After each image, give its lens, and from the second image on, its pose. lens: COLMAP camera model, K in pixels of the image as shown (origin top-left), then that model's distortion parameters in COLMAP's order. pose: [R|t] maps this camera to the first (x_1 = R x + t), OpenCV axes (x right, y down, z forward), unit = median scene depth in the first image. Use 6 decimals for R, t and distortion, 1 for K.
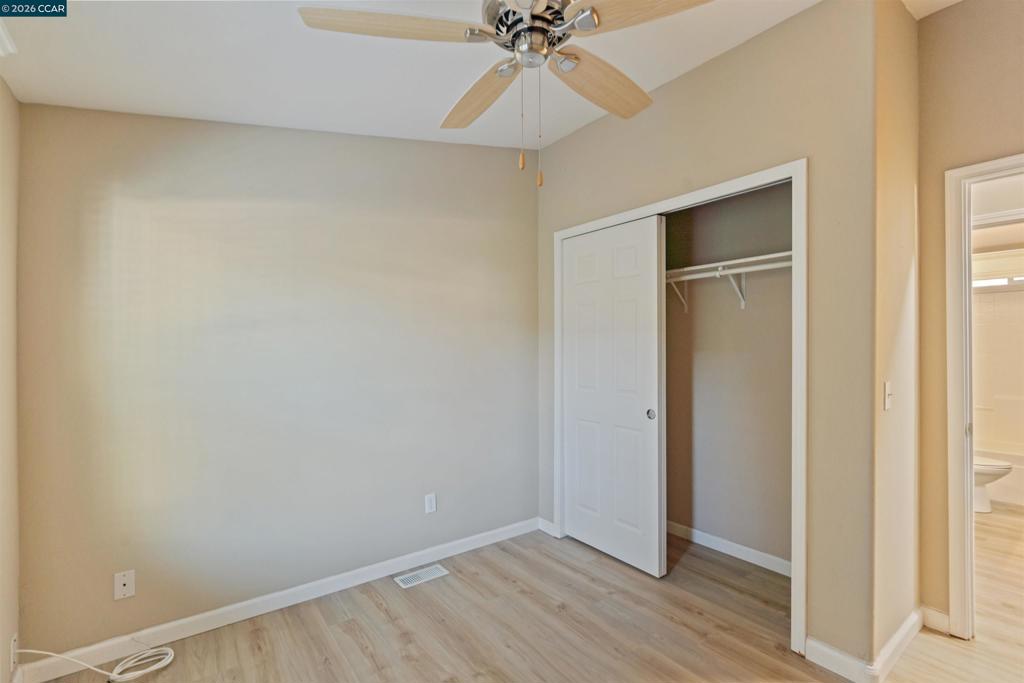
lens RADIAL K [[468.7, 0, 513.3], [0, 468.7, 343.4], [0, 0, 1]] dist [0.000768, 0.000276]
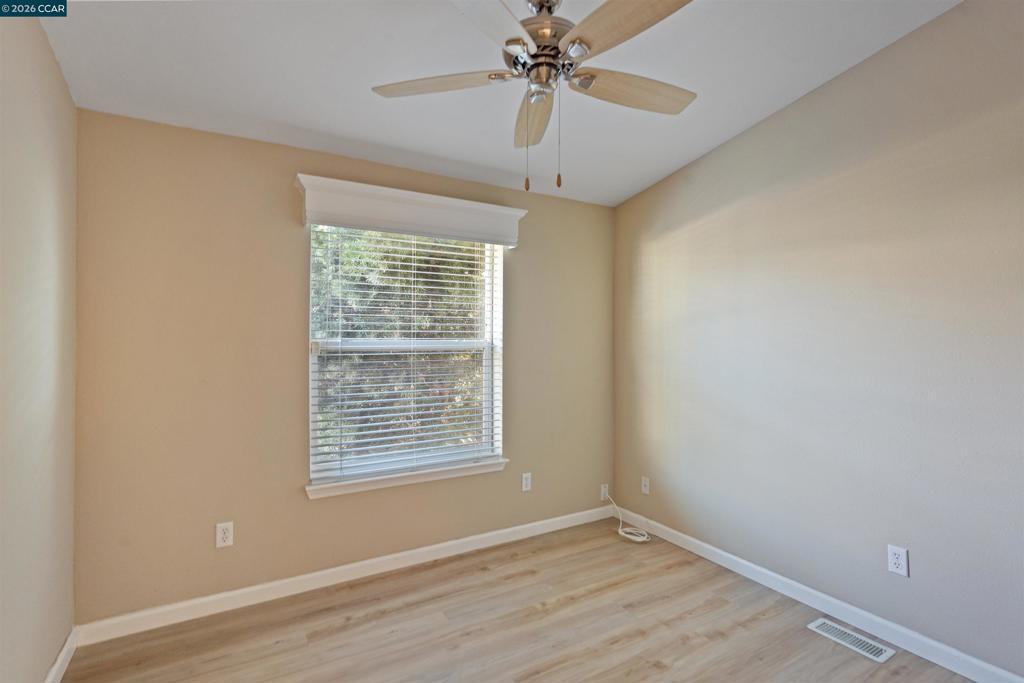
lens RADIAL K [[488.0, 0, 514.7], [0, 488.0, 344.1], [0, 0, 1]] dist [0.000234, 0.000989]
pose [[-0.126962, -0.005359, -0.991893, 0.768884], [-0.002147, 0.999985, -0.005128, 0.038842], [0.991905, 0.001478, -0.126972, 0.679181]]
